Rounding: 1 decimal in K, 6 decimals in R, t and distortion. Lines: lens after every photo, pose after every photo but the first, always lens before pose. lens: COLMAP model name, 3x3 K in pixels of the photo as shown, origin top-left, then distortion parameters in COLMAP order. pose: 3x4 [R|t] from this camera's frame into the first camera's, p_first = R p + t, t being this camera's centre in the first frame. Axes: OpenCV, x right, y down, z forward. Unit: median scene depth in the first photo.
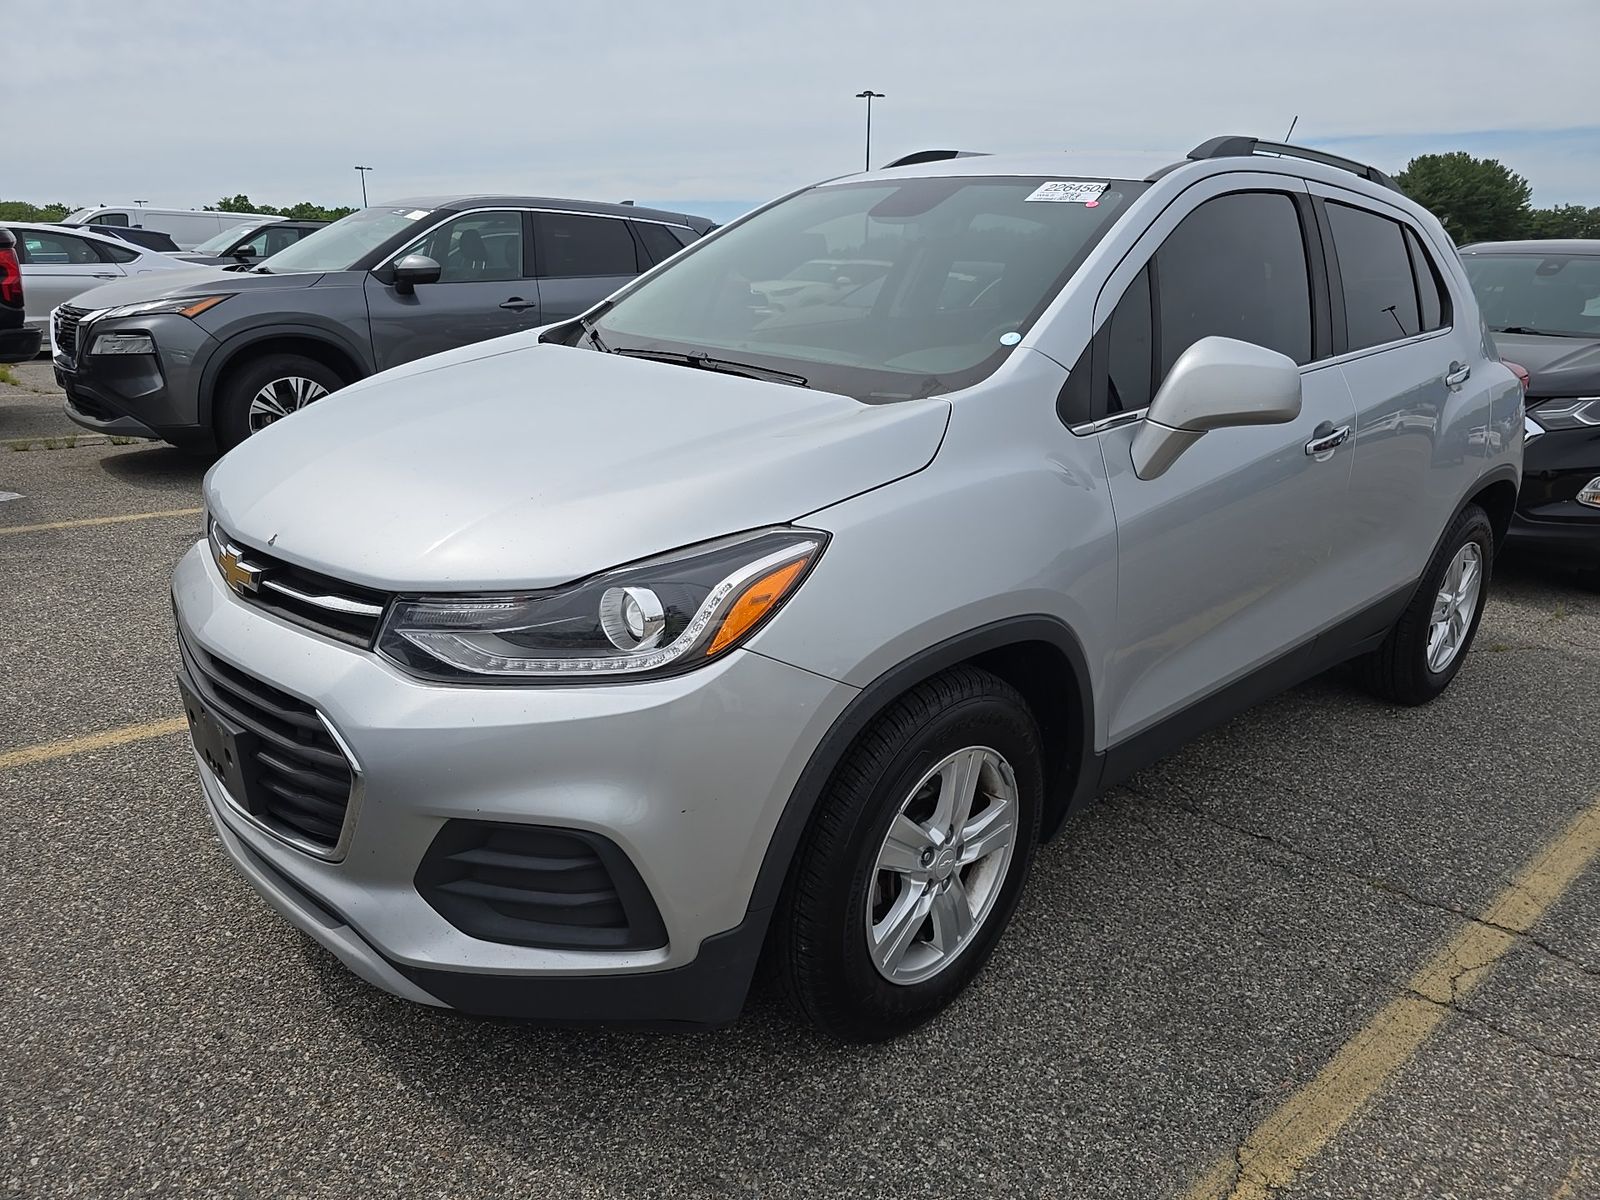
lens RADIAL K [[1063.1, 0, 800.0], [0, 1063.1, 600.0], [0, 0, 1]] dist [0.015899, 0.000238]
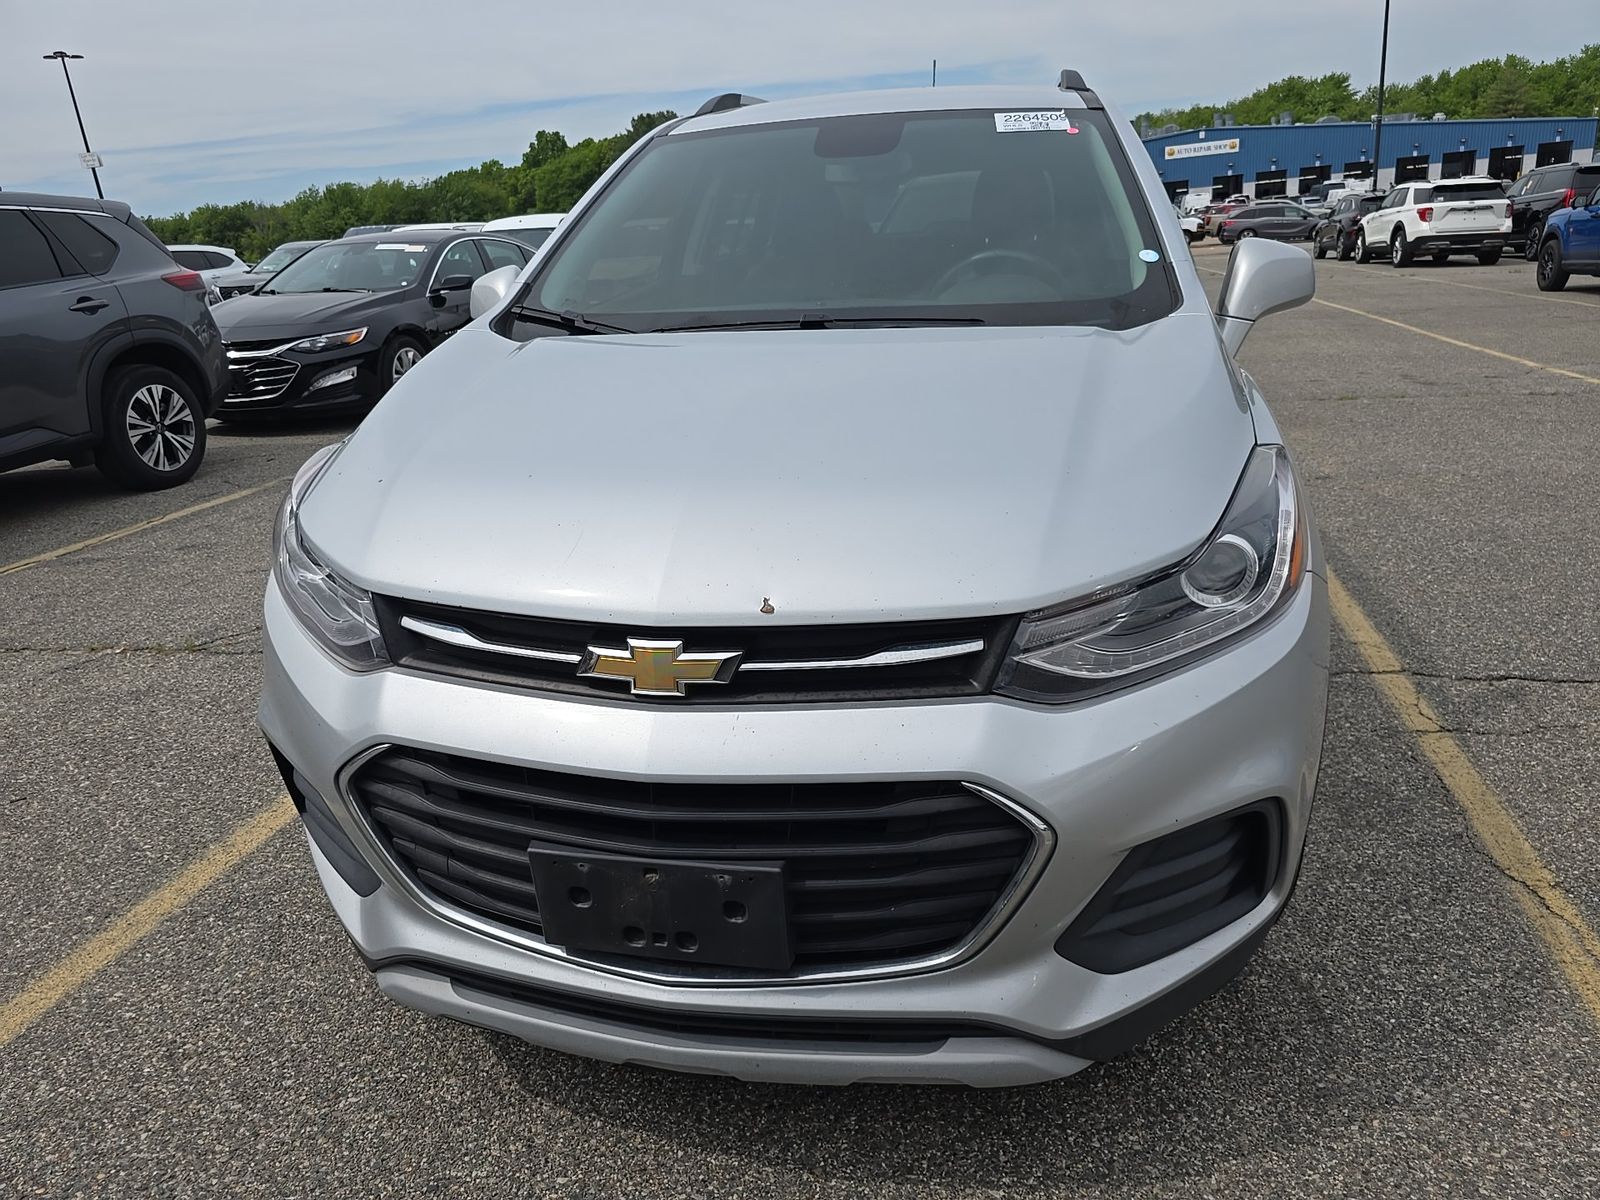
lens RADIAL K [[1063.1, 0, 800.0], [0, 1063.1, 600.0], [0, 0, 1]] dist [0.015899, 0.000238]
pose [[0.817993, -0.260520, 0.512852, -0.806976], [0.245072, 0.964434, 0.099029, -0.120905], [-0.520411, 0.044681, 0.852746, 0.333673]]
